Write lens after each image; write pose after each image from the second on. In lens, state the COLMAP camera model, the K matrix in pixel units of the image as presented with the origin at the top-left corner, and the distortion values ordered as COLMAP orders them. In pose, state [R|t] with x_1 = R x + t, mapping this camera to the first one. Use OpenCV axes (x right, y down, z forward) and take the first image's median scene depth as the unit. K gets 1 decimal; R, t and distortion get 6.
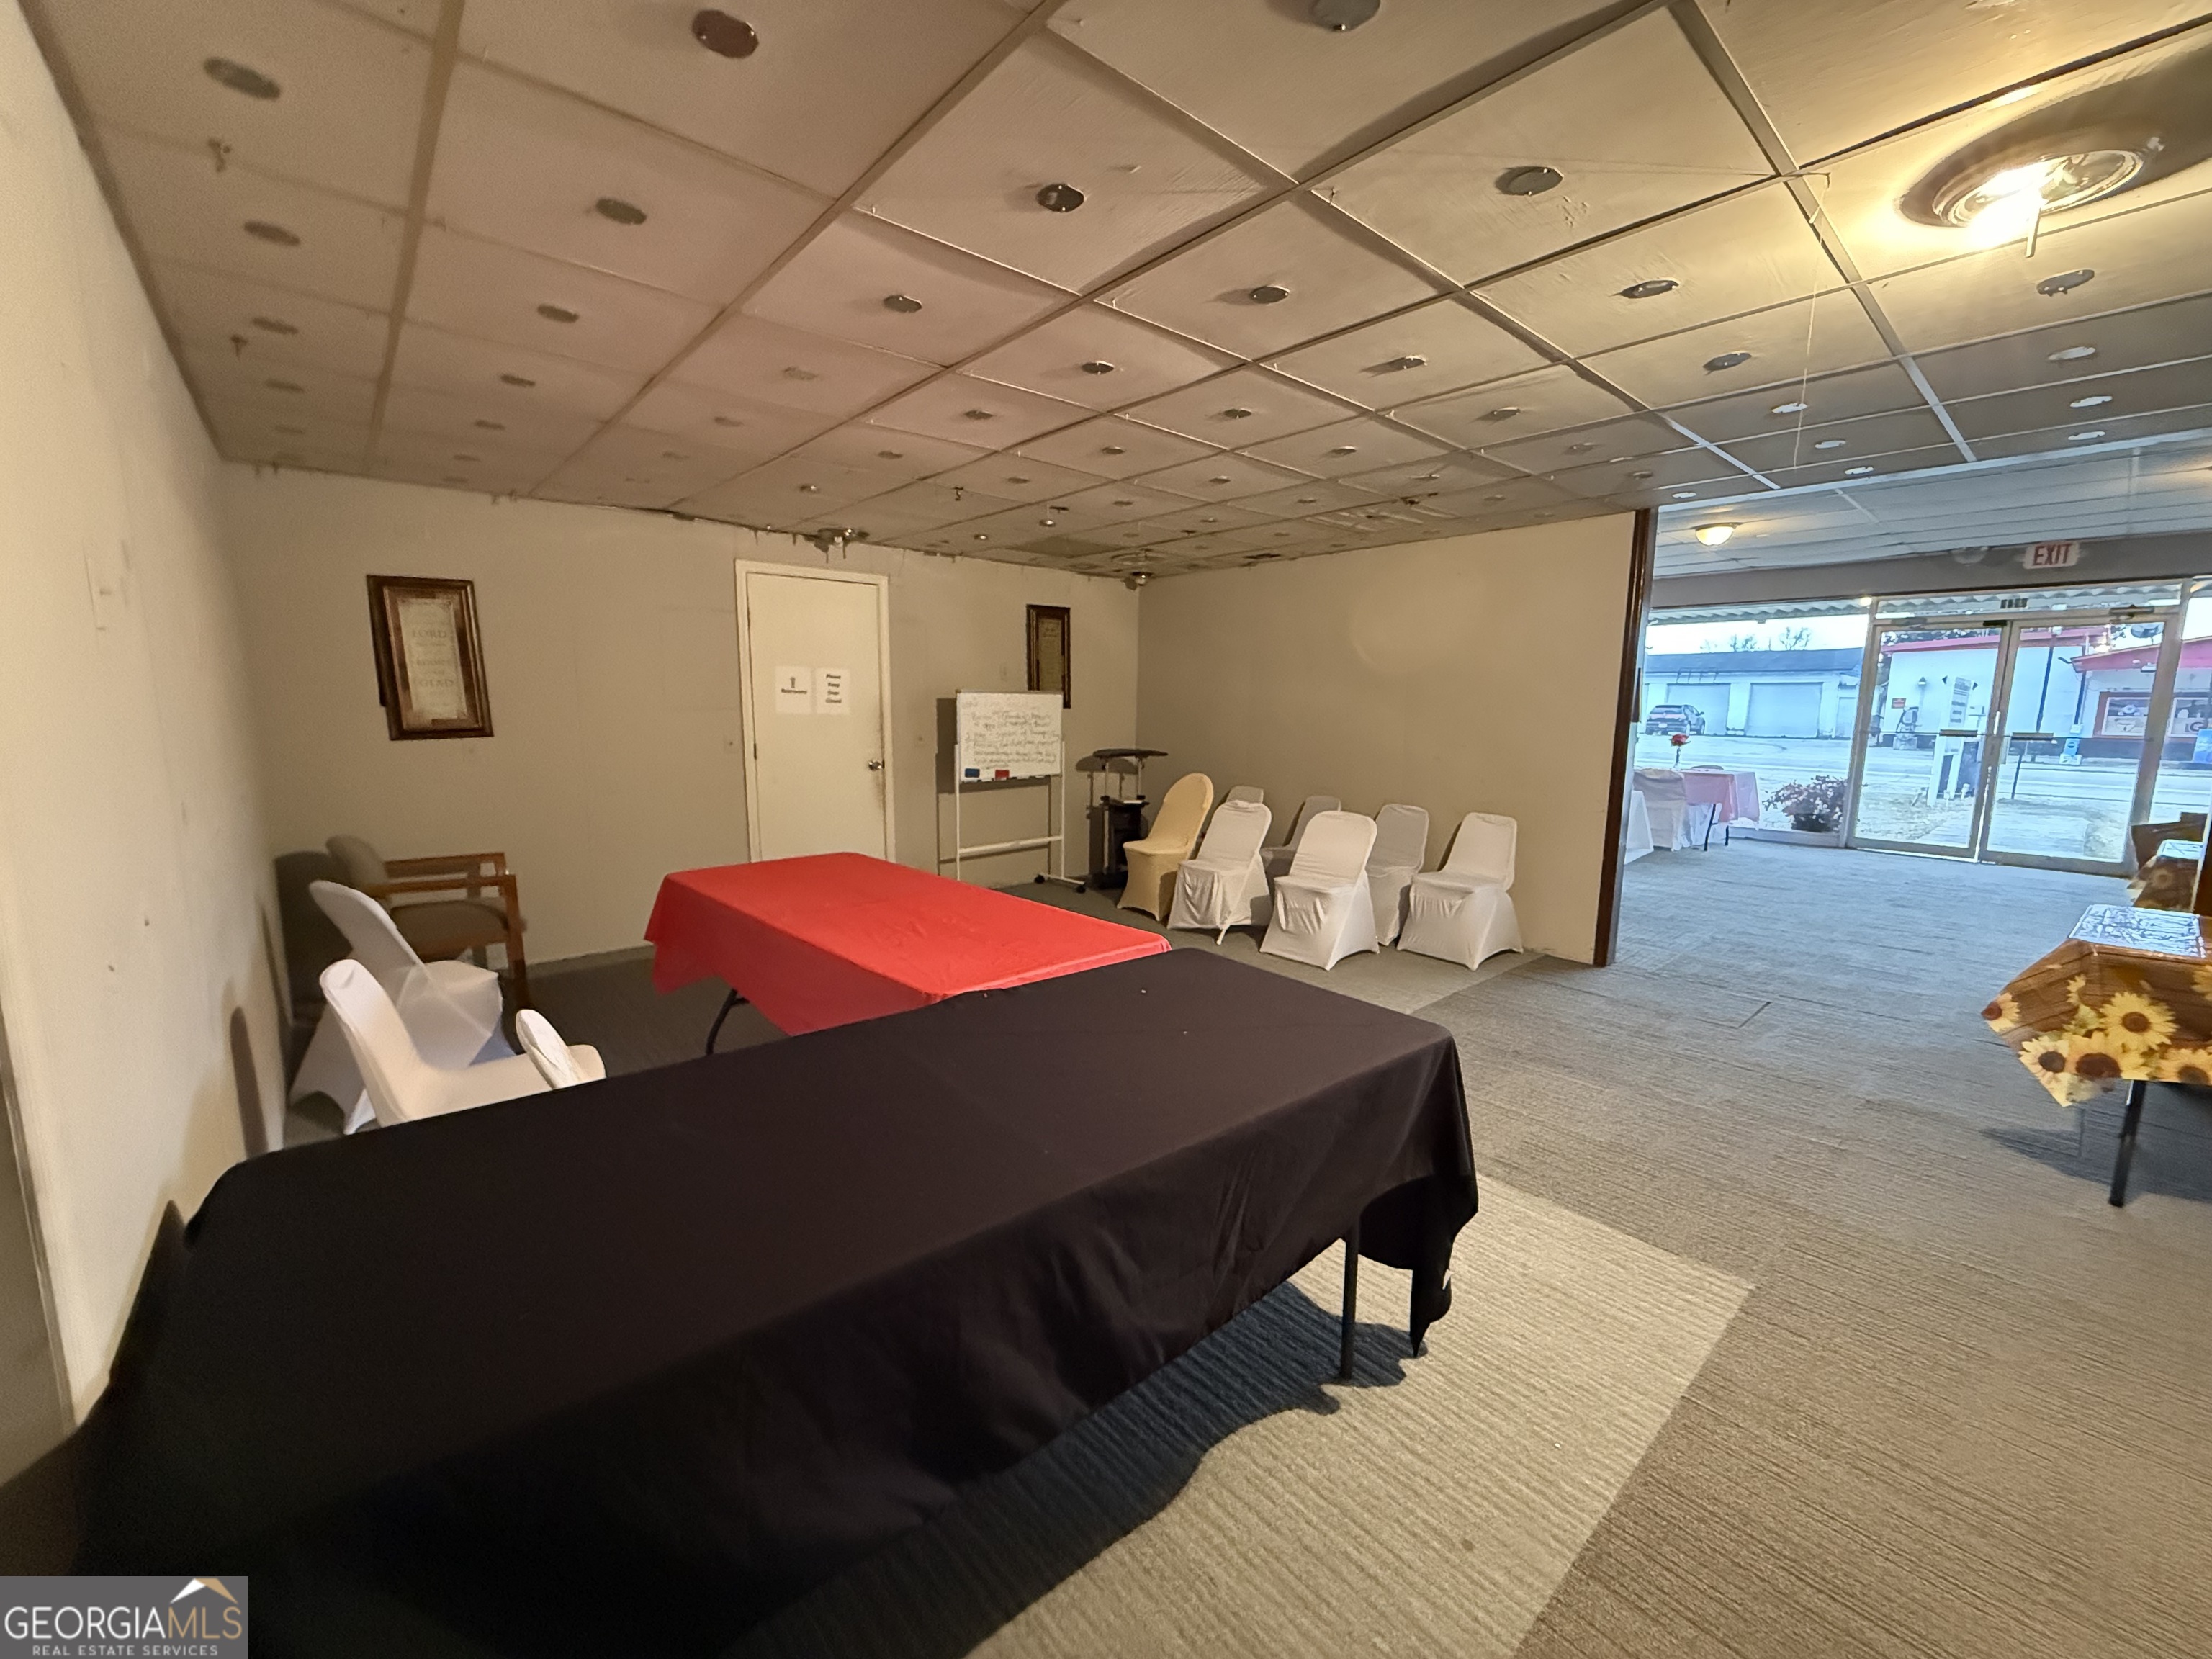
lens RADIAL K [[880.5, 0, 1108.3], [0, 880.5, 831.9], [0, 0, 1]] dist [-0.001426, 0.000206]
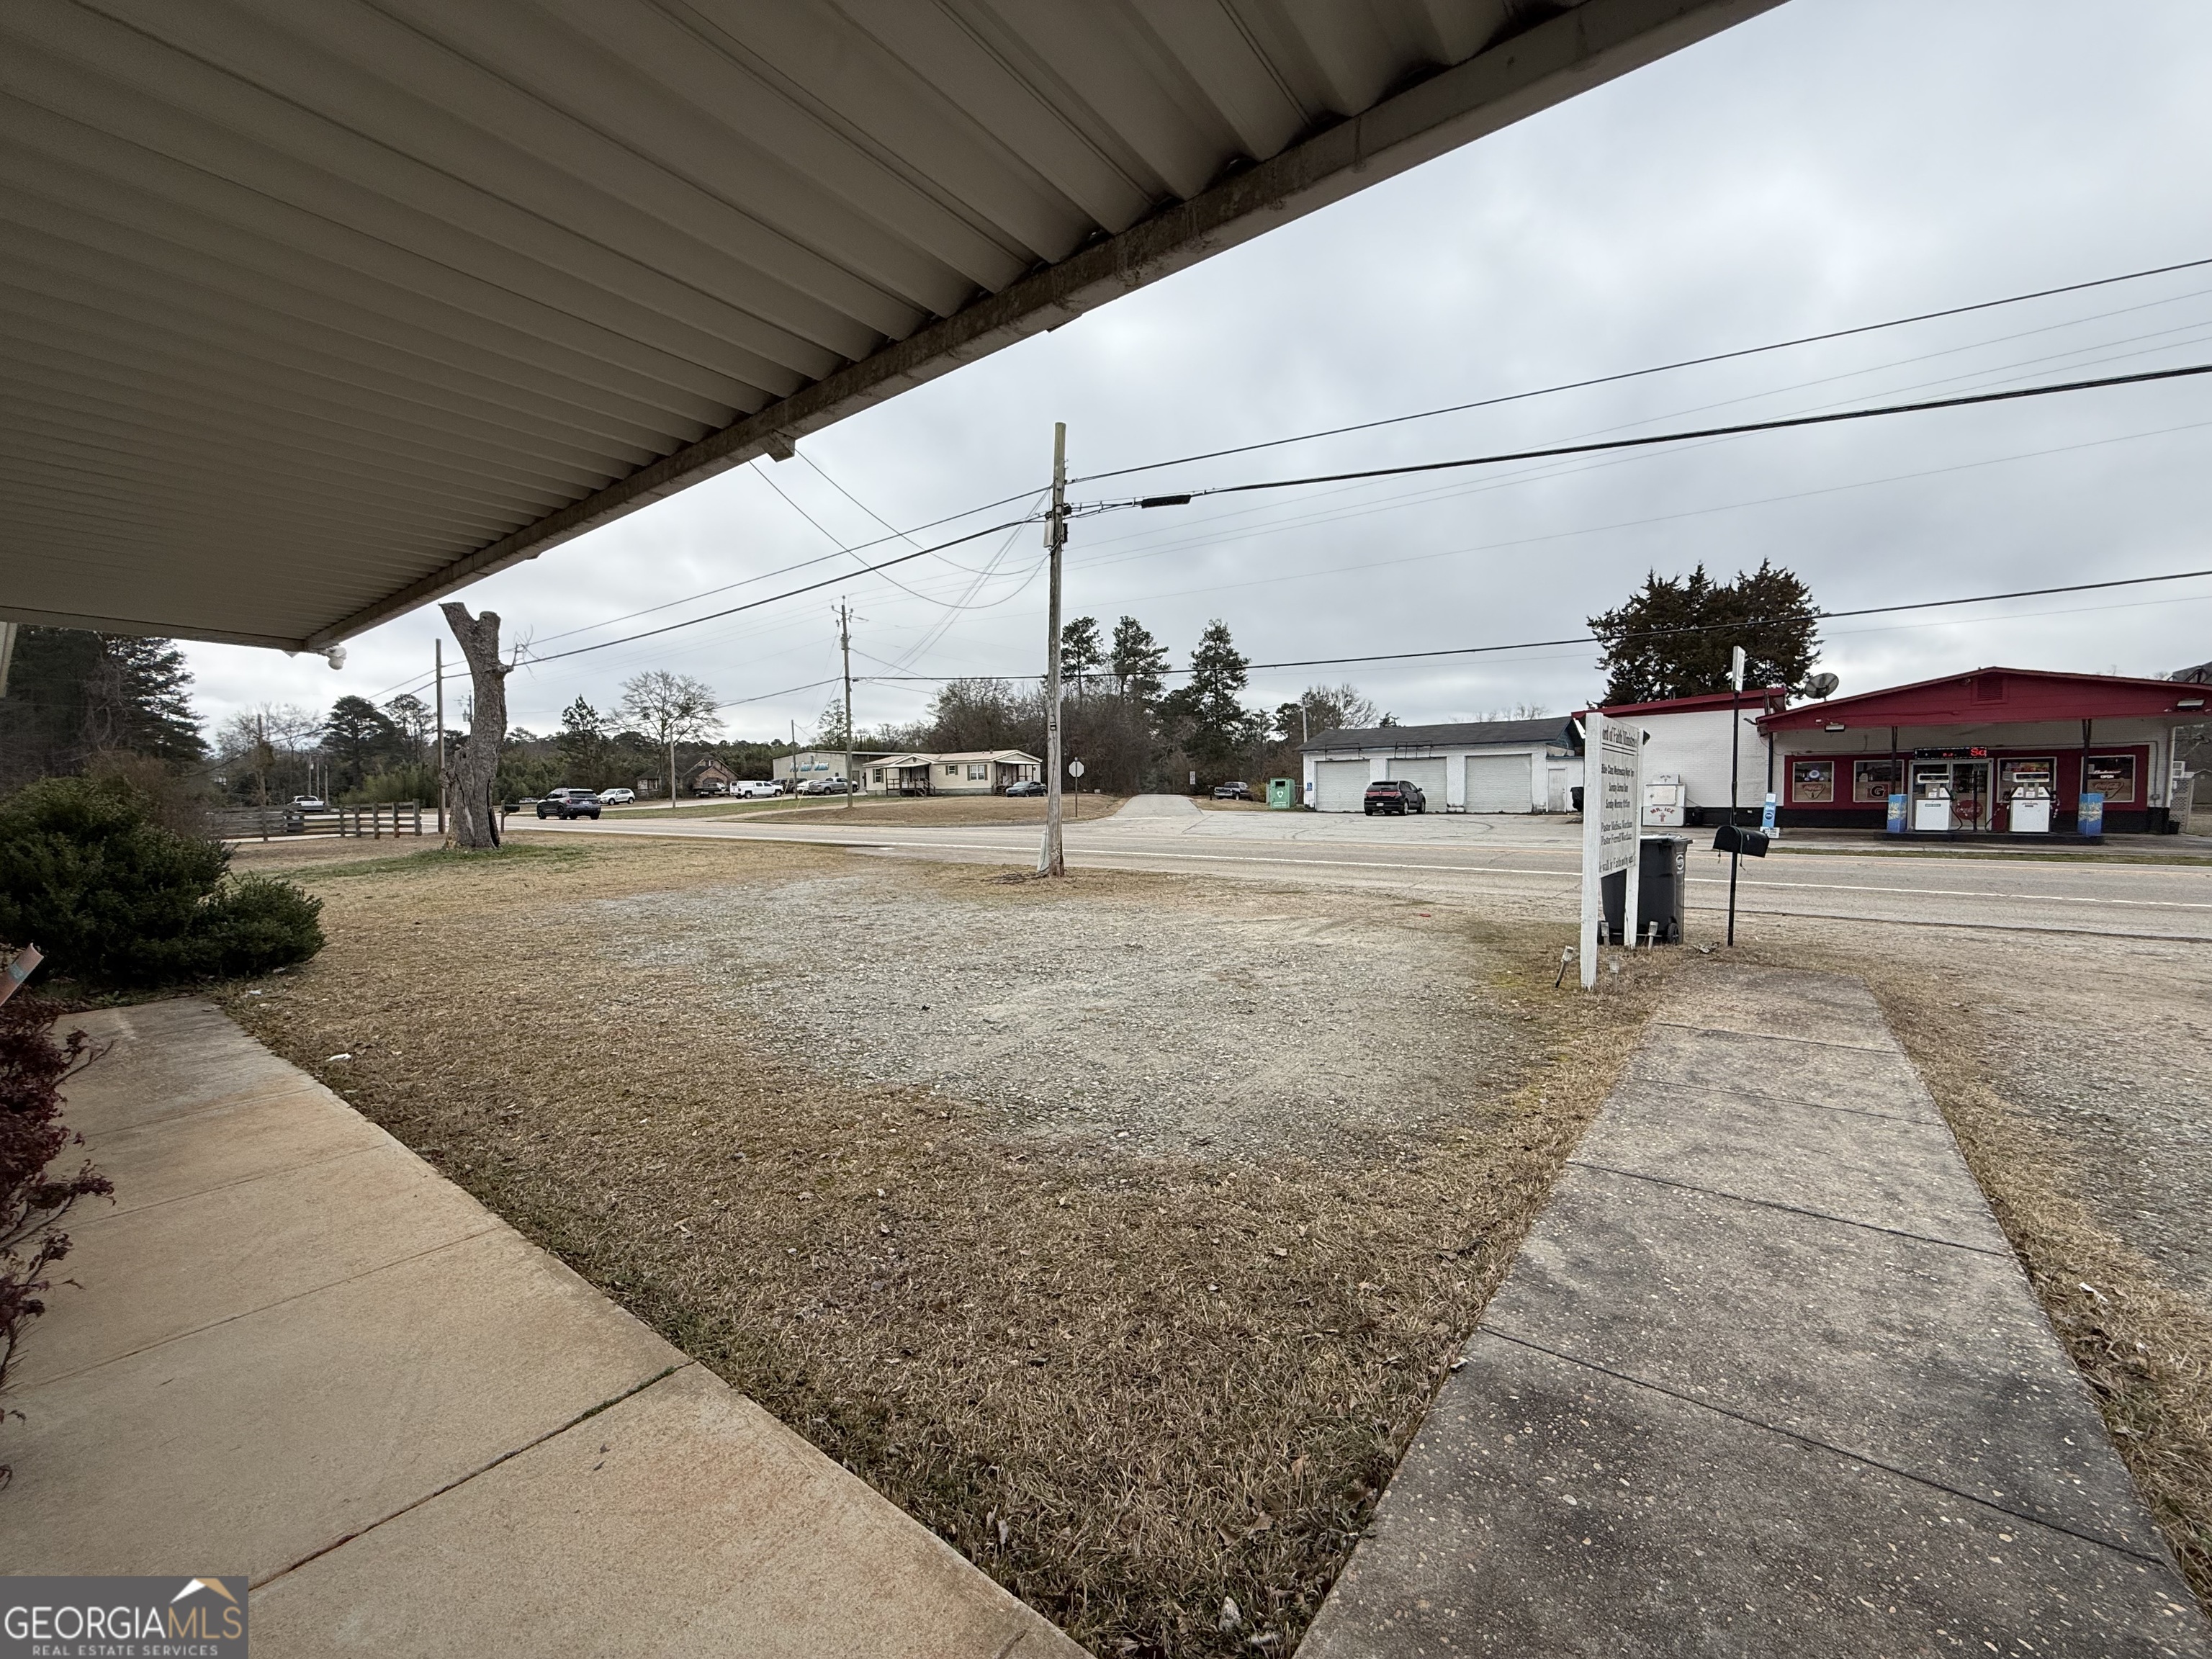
lens RADIAL K [[880.5, 0, 1102.2], [0, 880.5, 833.3], [0, 0, 1]] dist [-0.001426, 0.000206]
pose [[0.980666, -0.034941, 0.192545, 0.245778], [0.053526, 0.994303, -0.092180, -0.032576], [-0.188228, 0.100704, 0.976949, 0.241952]]
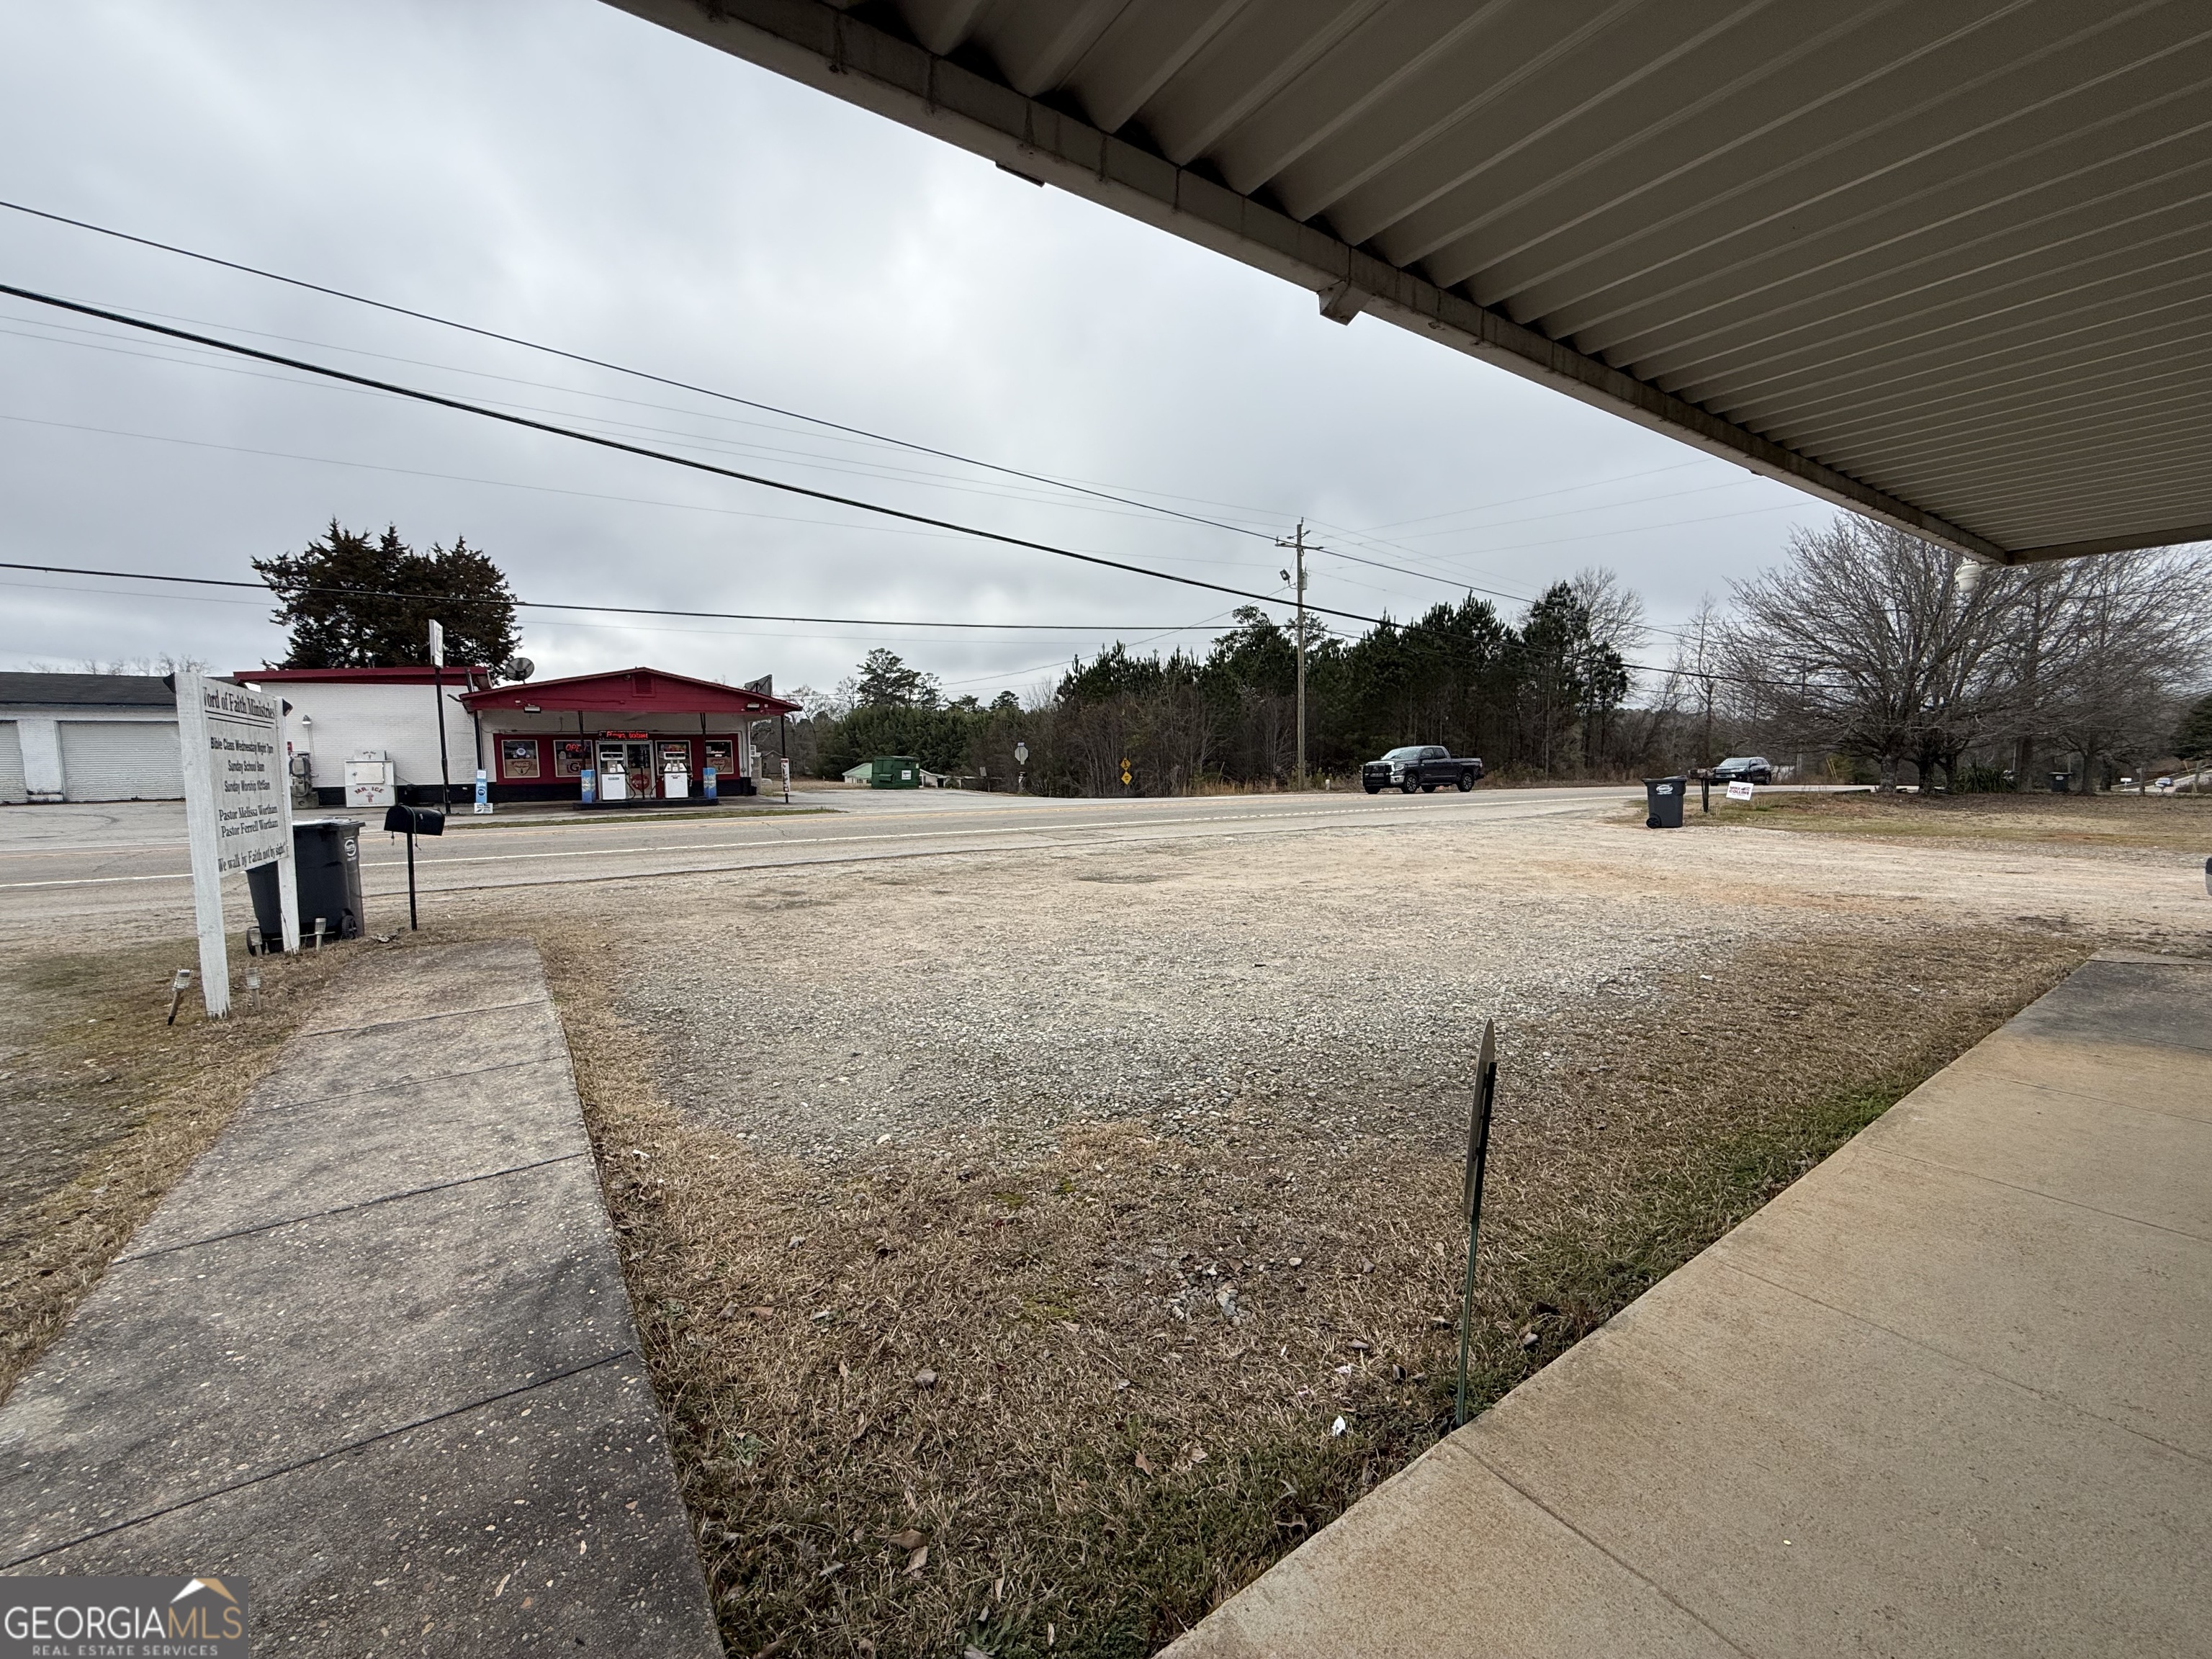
lens RADIAL K [[880.5, 0, 1100.4], [0, 880.5, 829.9], [0, 0, 1]] dist [-0.001426, 0.000206]
pose [[0.124811, -0.101586, 0.986966, 0.254757], [0.156617, 0.984291, 0.081505, -0.031497], [-0.979742, 0.144403, 0.138760, 0.234878]]
